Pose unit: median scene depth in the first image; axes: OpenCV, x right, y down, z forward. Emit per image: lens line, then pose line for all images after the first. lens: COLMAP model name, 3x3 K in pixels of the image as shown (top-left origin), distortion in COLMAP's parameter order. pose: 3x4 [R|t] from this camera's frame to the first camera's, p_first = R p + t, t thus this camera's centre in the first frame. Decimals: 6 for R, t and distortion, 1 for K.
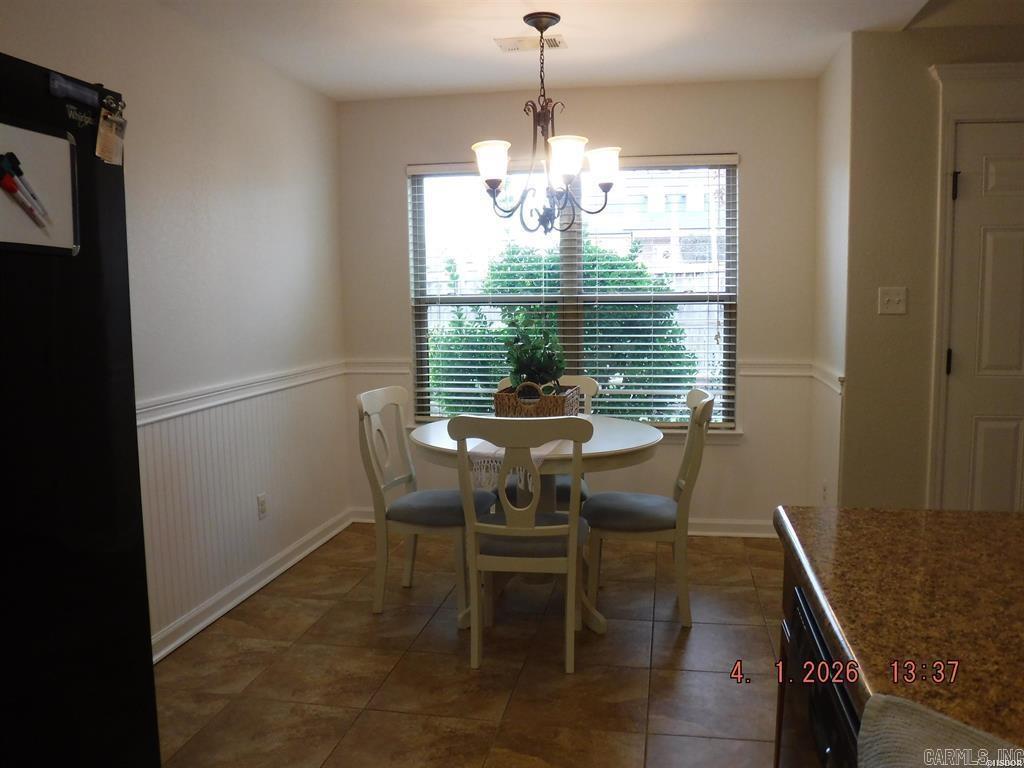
lens RADIAL K [[830.8, 0, 512.0], [0, 830.8, 384.0], [0, 0, 1]] dist [-0.094463, 0.012326]
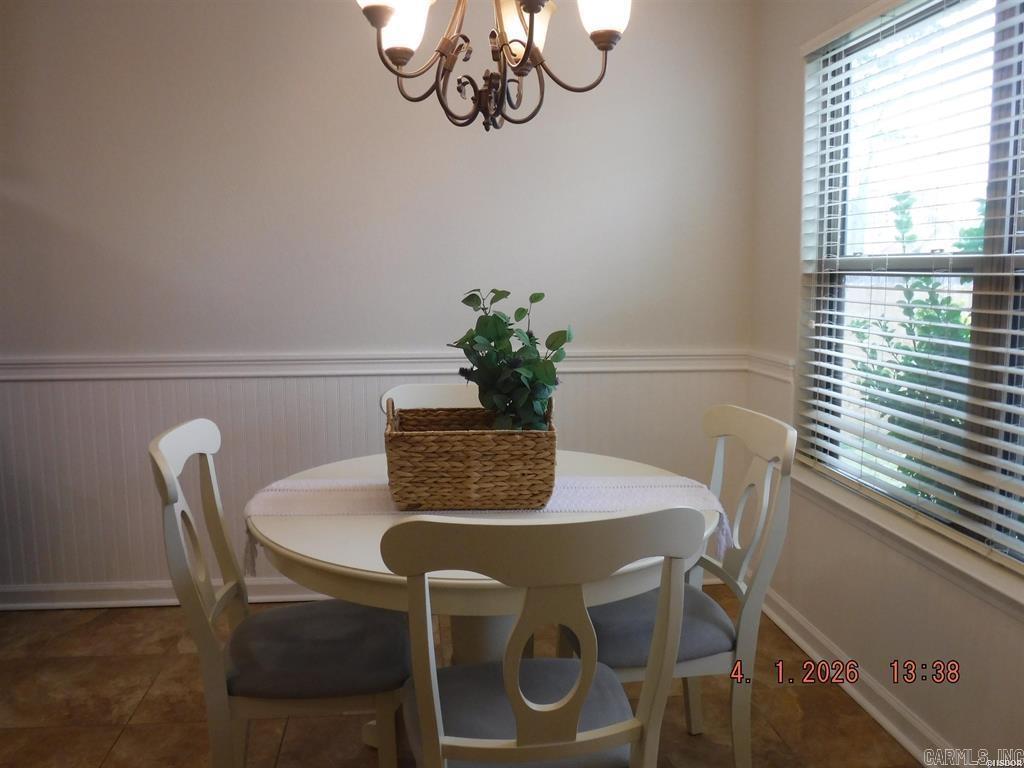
lens RADIAL K [[830.8, 0, 512.0], [0, 830.8, 384.0], [0, 0, 1]] dist [-0.094463, 0.012326]
pose [[0.298889, 0.142219, -0.943631, 0.506189], [-0.109856, 0.987386, 0.114017, -0.076331], [0.947944, 0.069585, 0.310742, 0.800457]]
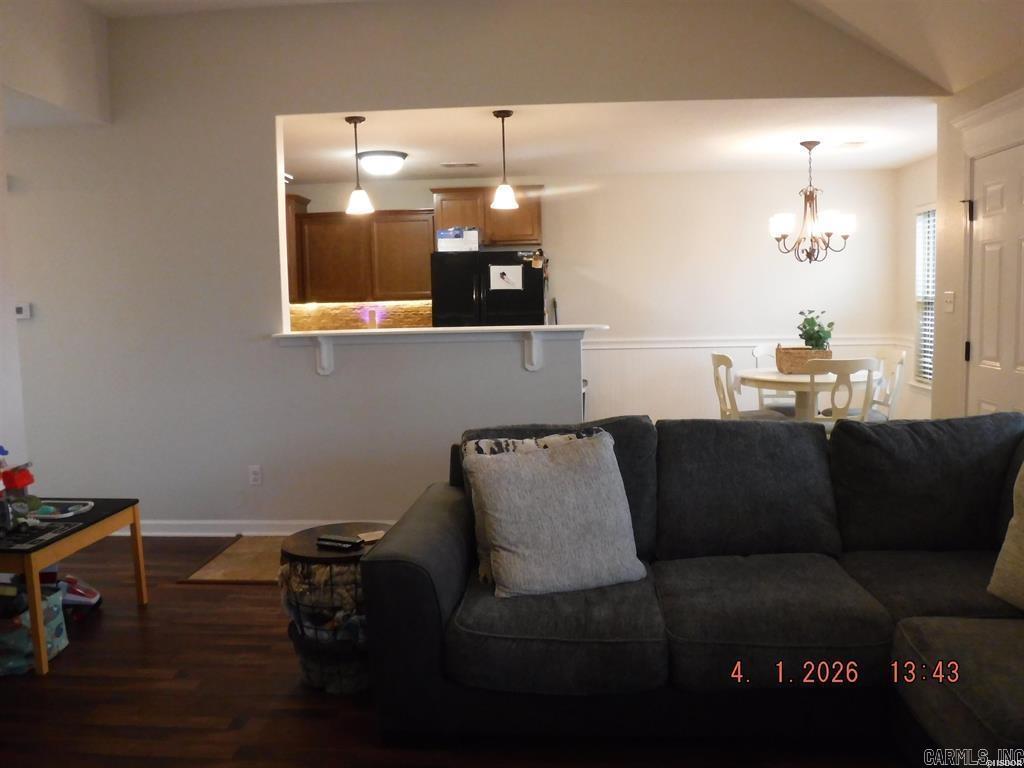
lens RADIAL K [[830.8, 0, 512.0], [0, 830.8, 384.0], [0, 0, 1]] dist [-0.094463, 0.012326]
pose [[0.118801, 0.110431, -0.986758, 1.591713], [-0.087334, 0.991106, 0.100403, -0.040038], [0.989070, 0.074250, 0.127388, 0.149794]]
